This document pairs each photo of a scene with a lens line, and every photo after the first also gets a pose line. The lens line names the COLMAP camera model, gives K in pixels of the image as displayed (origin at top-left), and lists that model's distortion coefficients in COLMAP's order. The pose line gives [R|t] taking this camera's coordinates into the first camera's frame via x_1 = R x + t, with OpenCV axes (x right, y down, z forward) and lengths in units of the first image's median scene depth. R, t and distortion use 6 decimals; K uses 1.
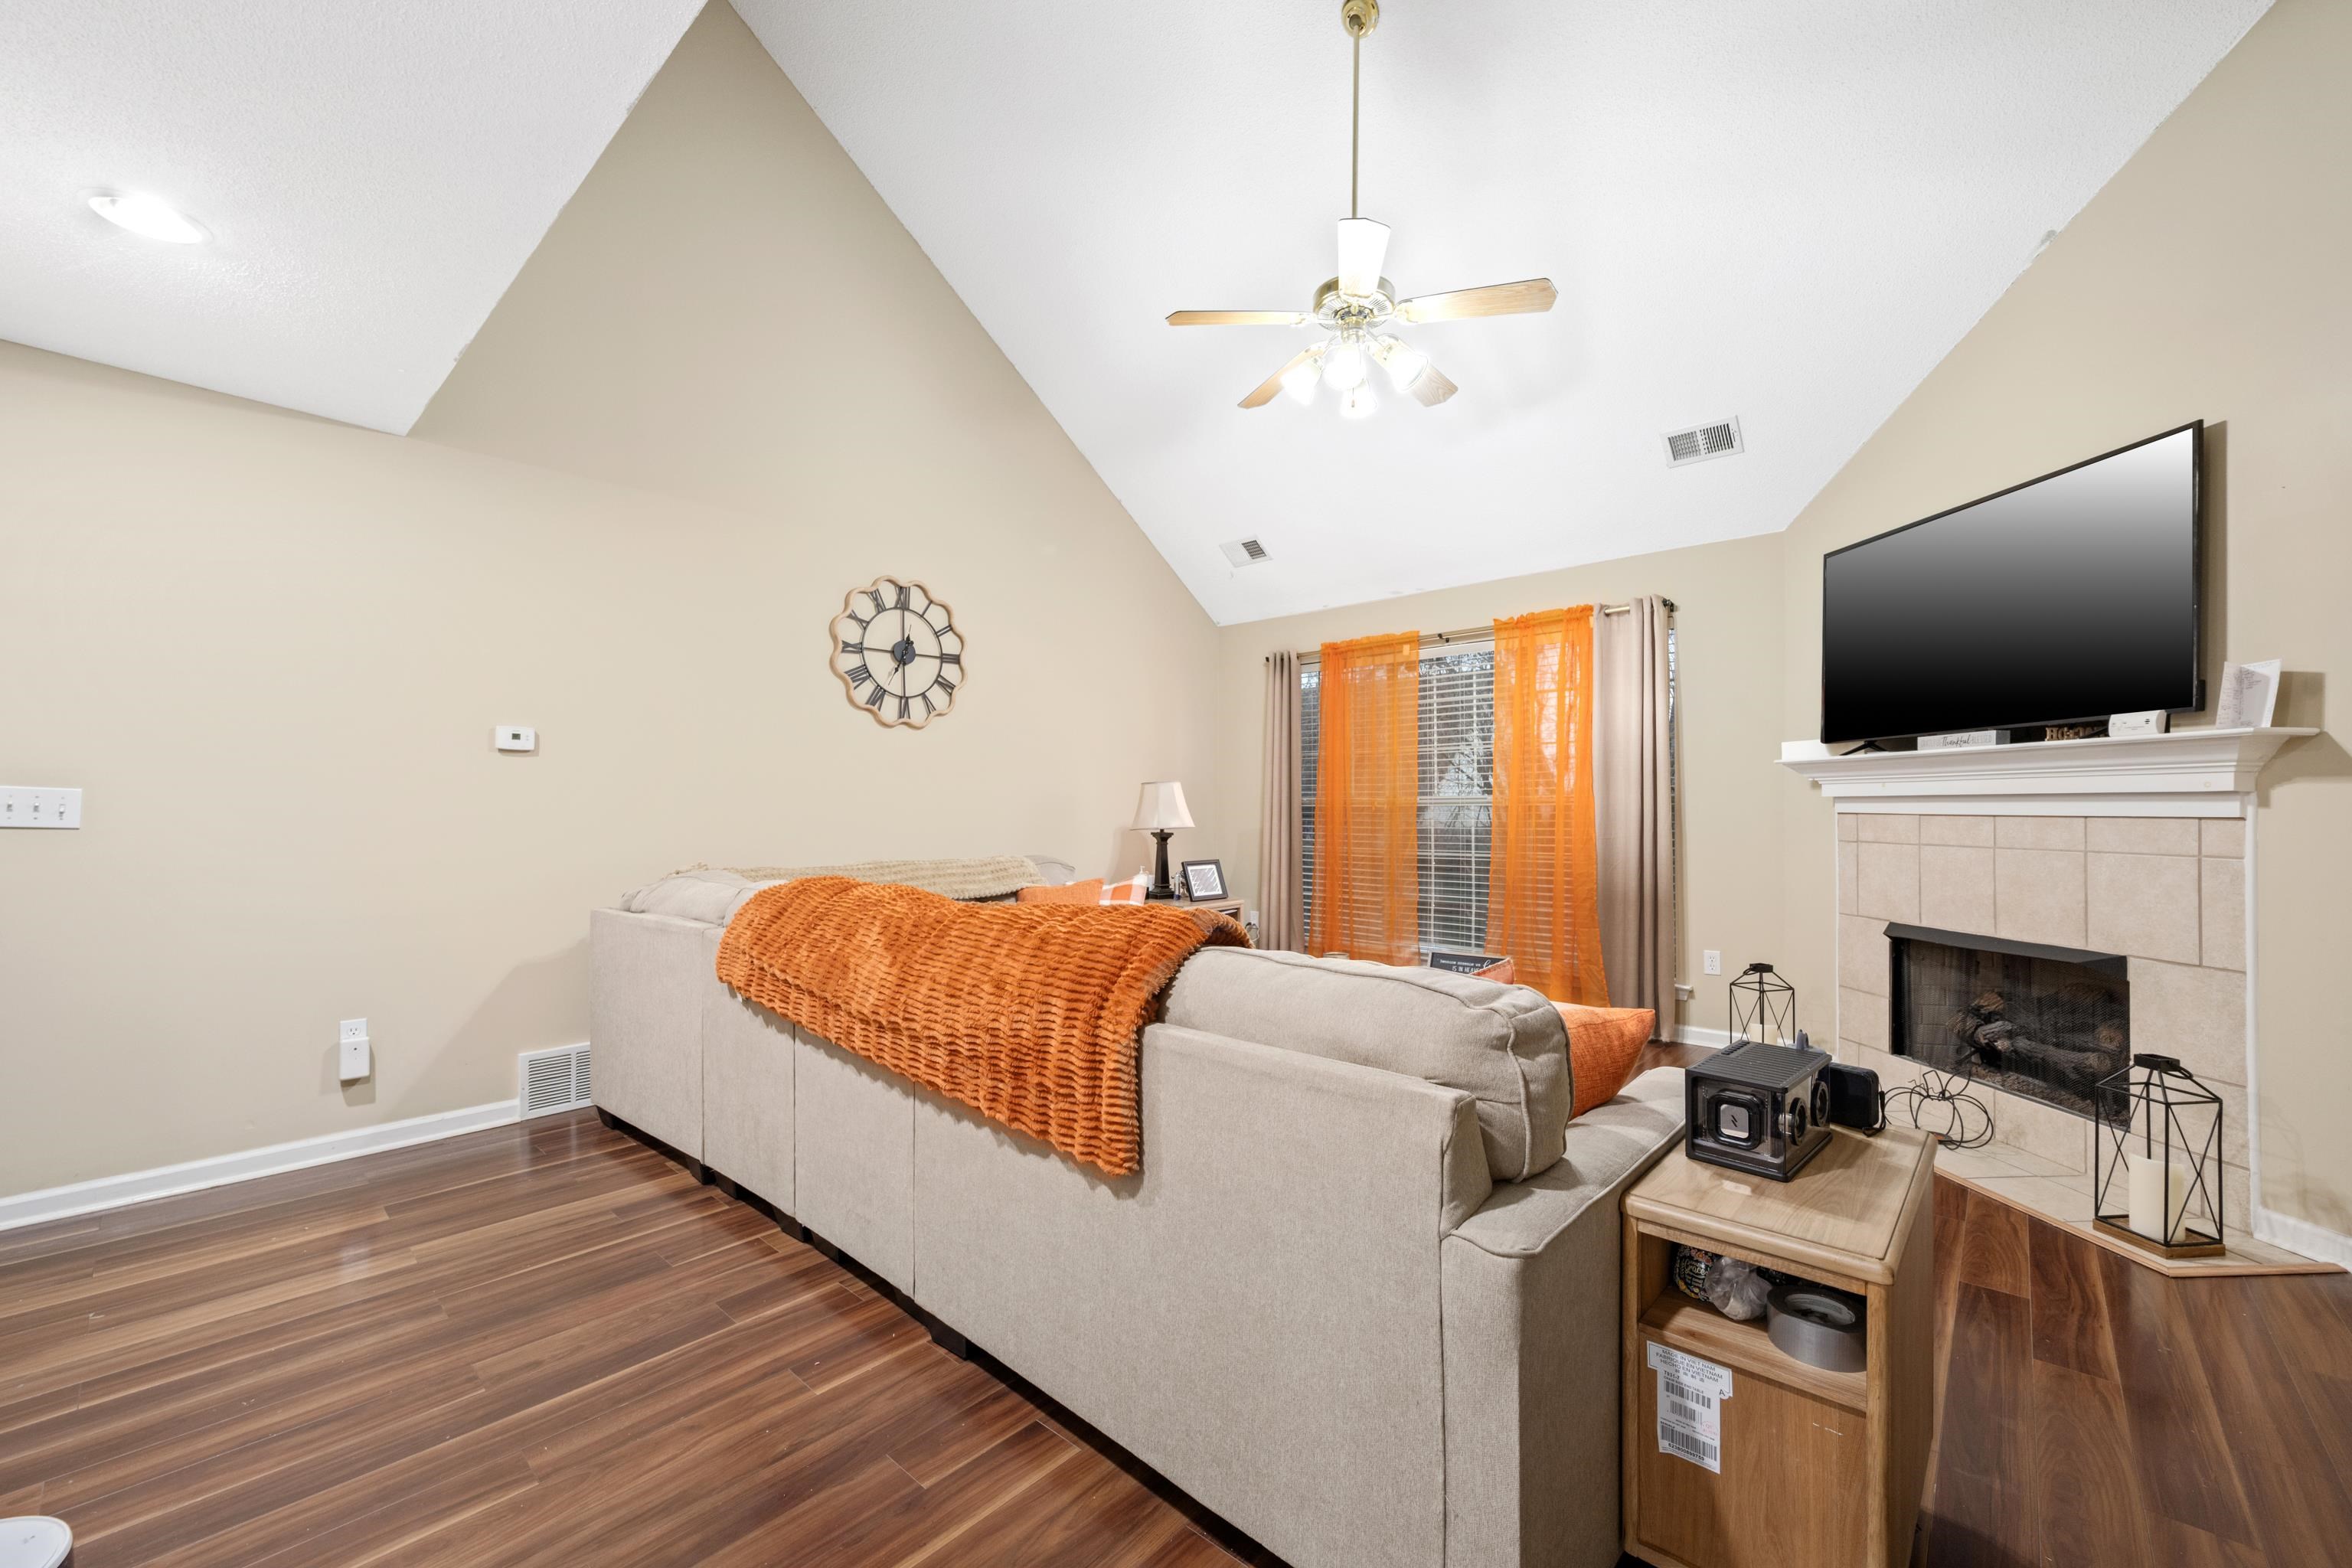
lens RADIAL K [[924.3, 0, 1181.9], [0, 924.3, 807.7], [0, 0, 1]] dist [0.001580, -0.000635]
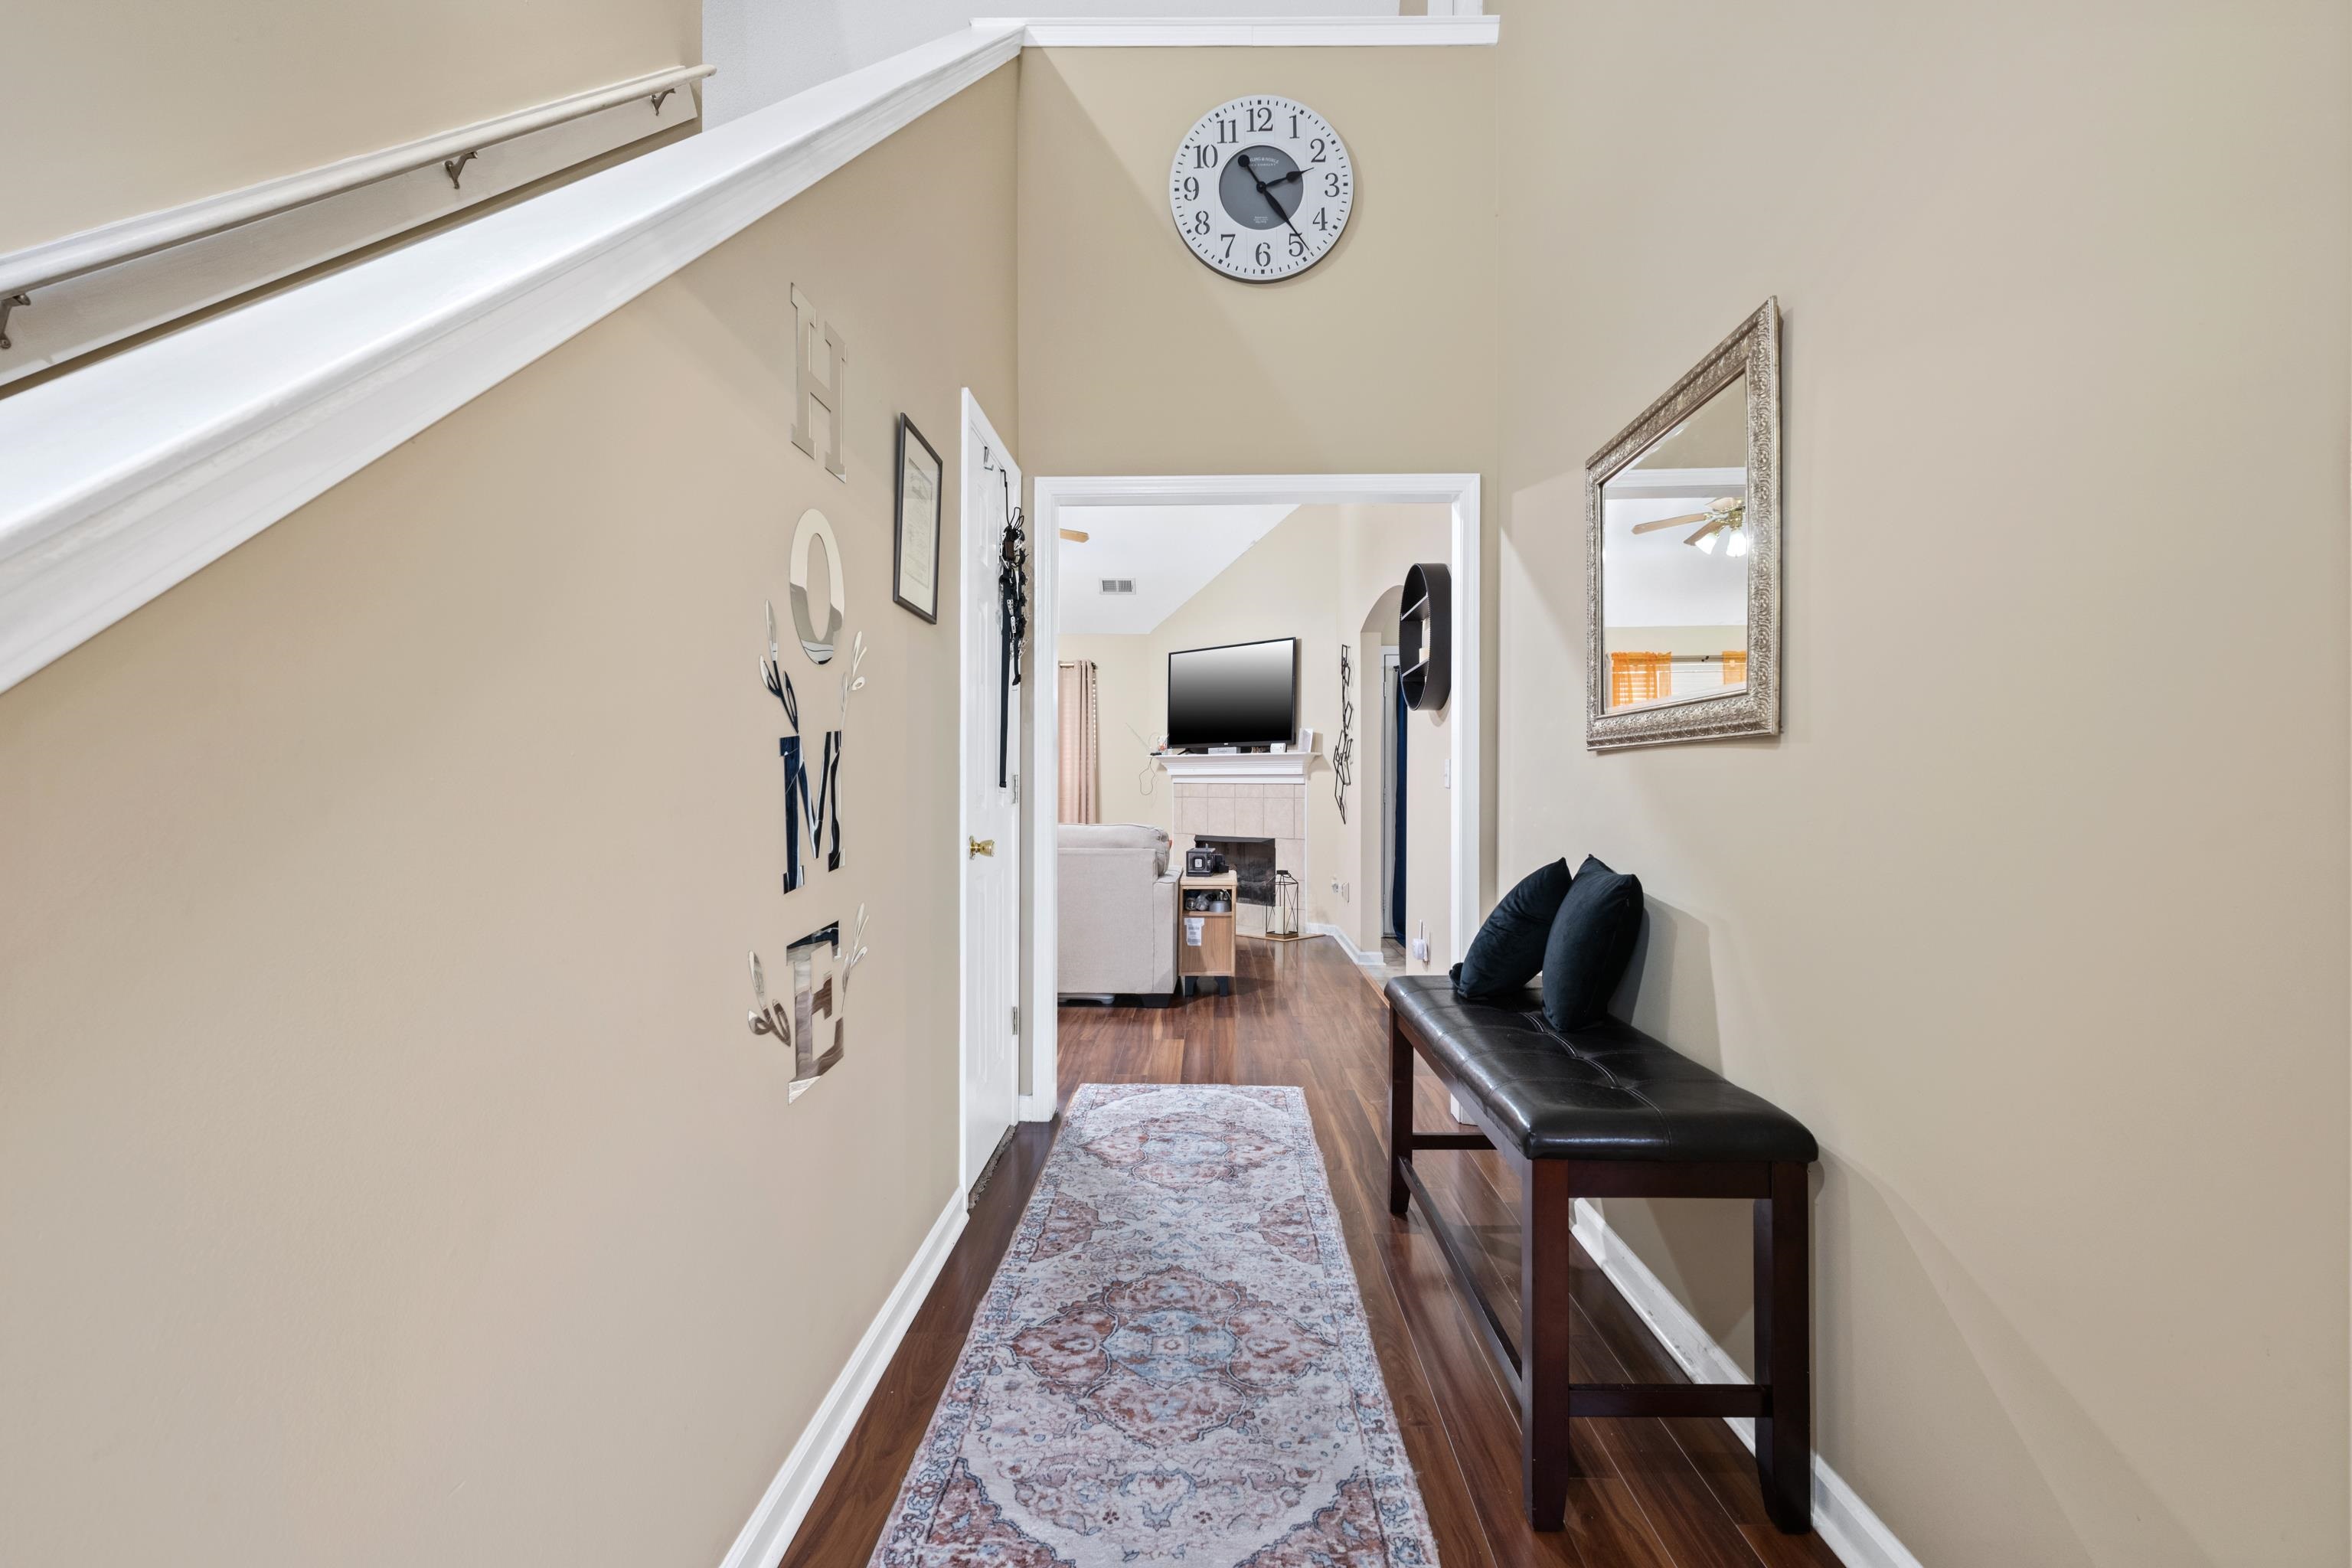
lens RADIAL K [[1056.8, 0, 1177.6], [0, 1056.8, 783.2], [0, 0, 1]] dist [0.001221, 0.001452]
pose [[0.764296, 0.002713, 0.644859, -1.077195], [-0.003007, 0.999995, -0.000642, 0.011577], [-0.644858, -0.001448, 0.764301, -1.067359]]
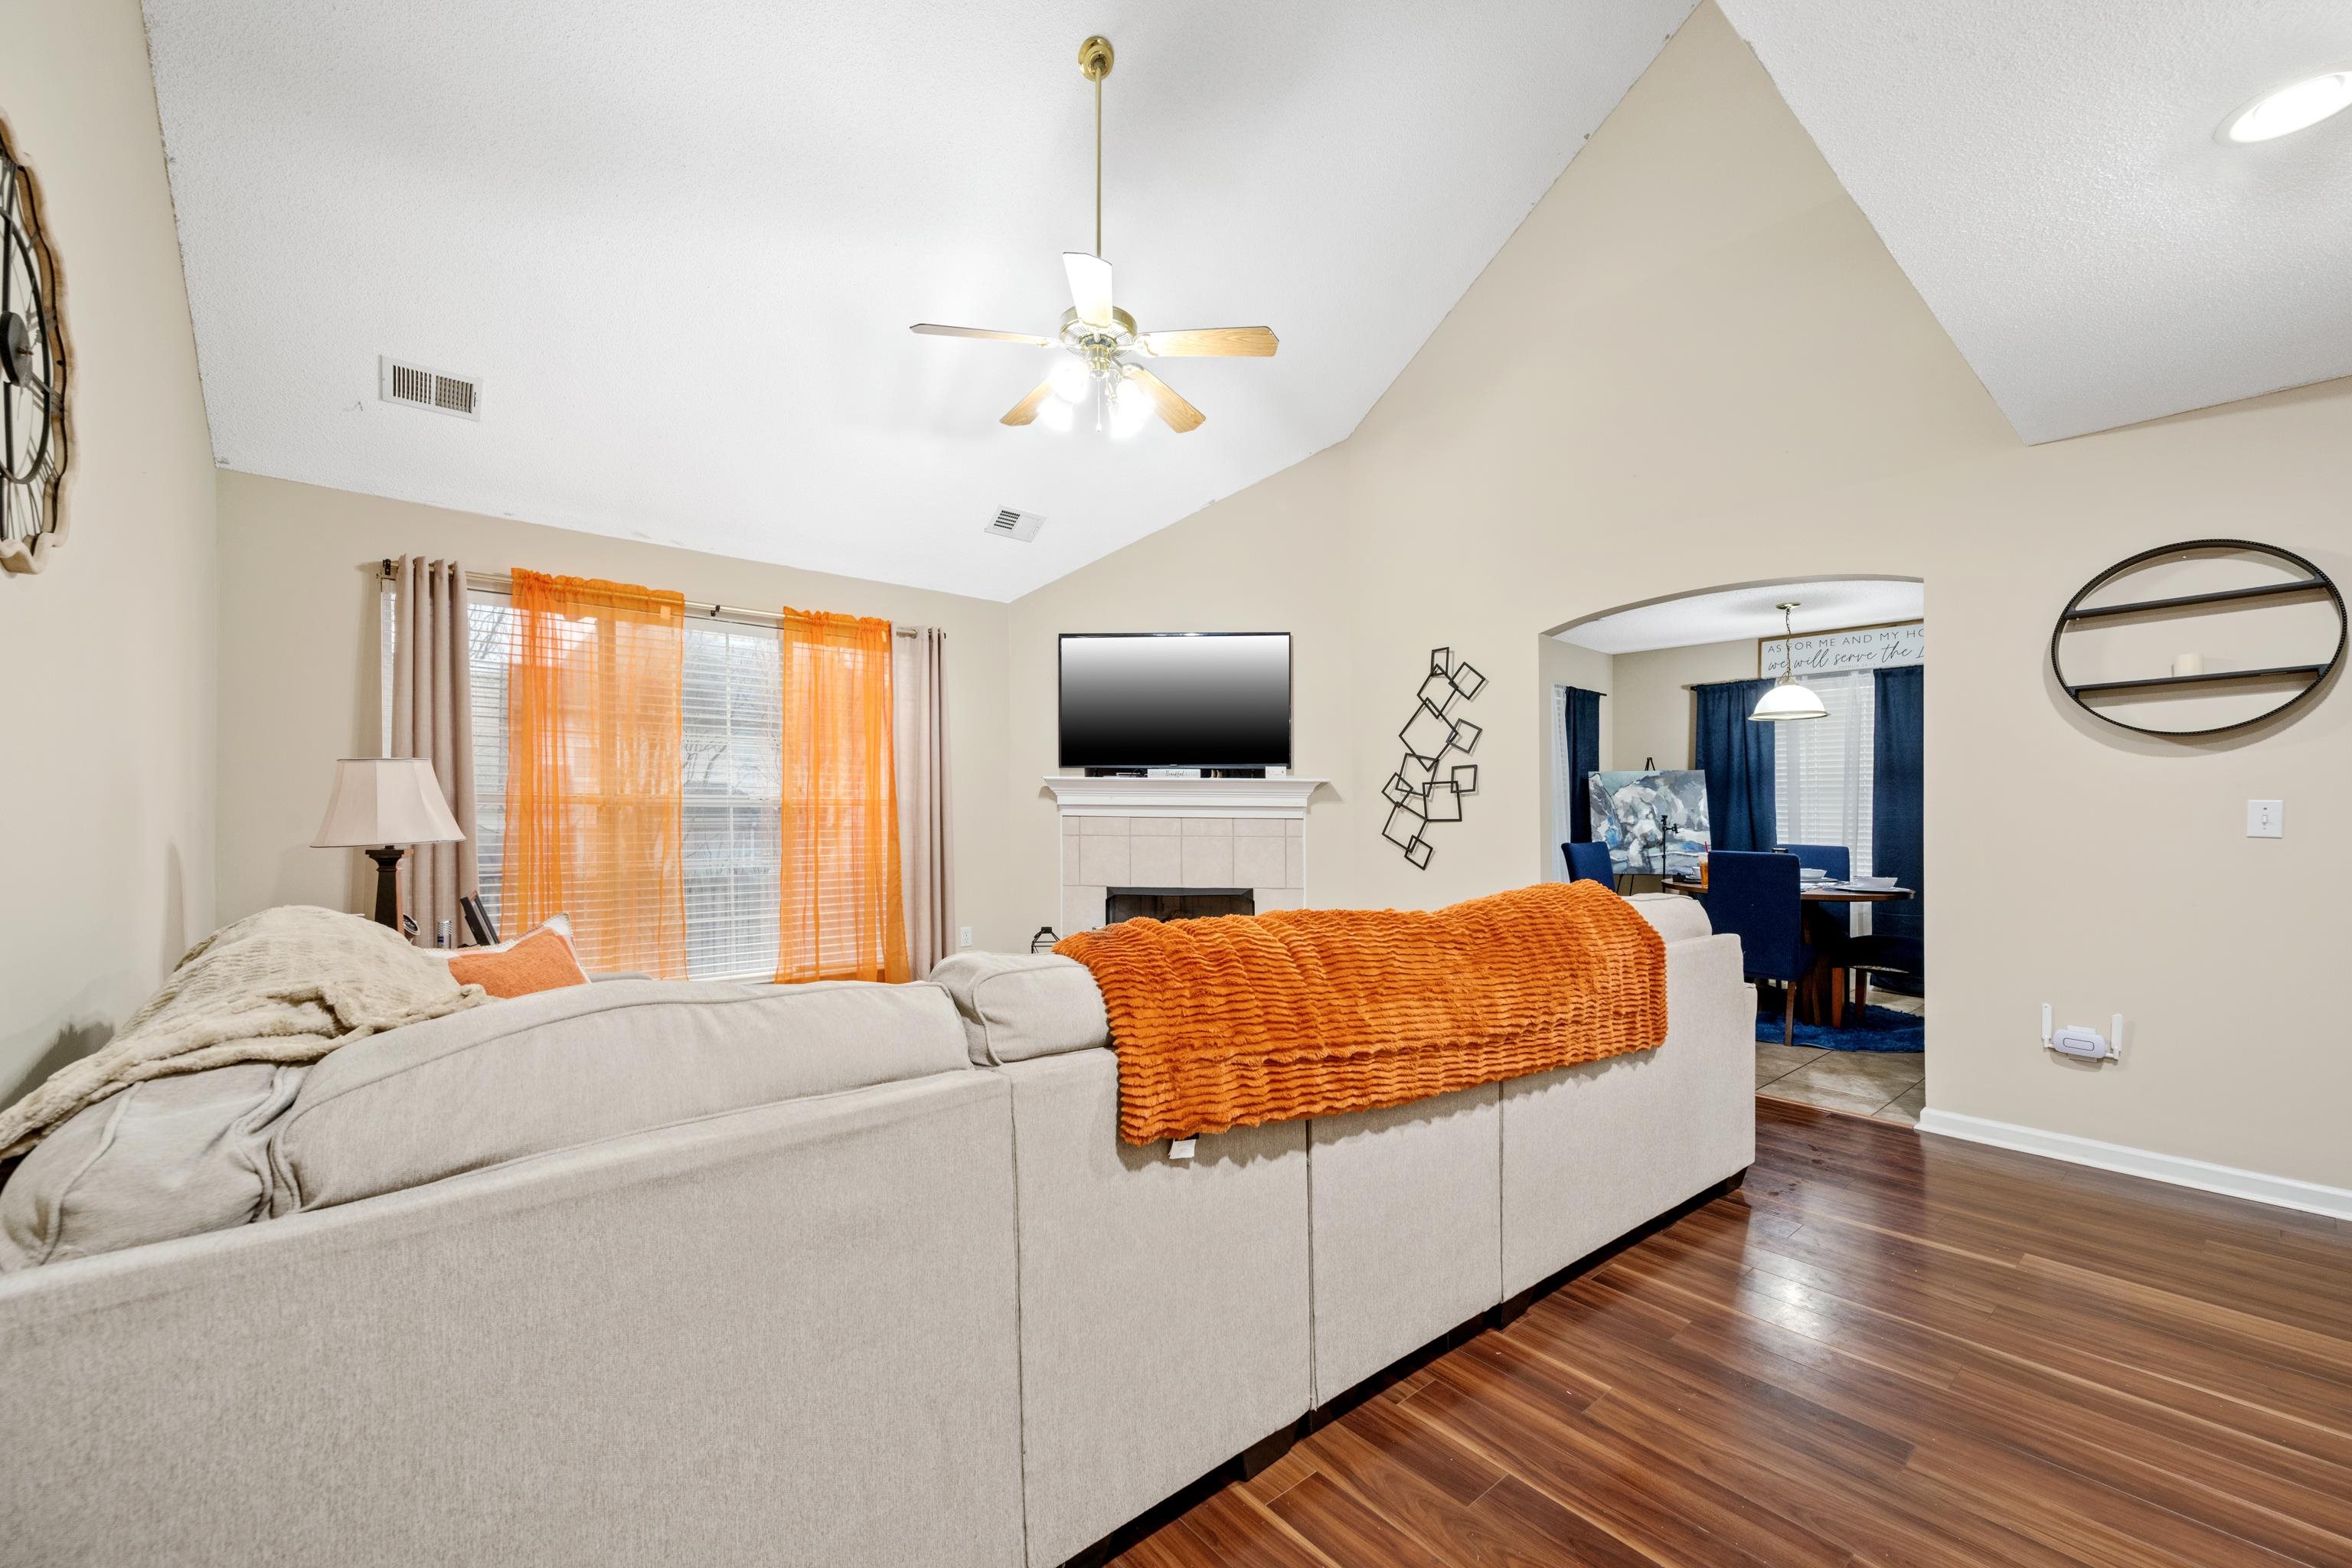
lens RADIAL K [[924.3, 0, 1179.5], [0, 924.3, 814.9], [0, 0, 1]] dist [0.001580, -0.000635]
pose [[0.146451, 0.001645, 0.989217, -0.969021], [-0.007570, 0.999971, -0.000542, 0.005452], [-0.989189, -0.007409, 0.146459, 0.873672]]
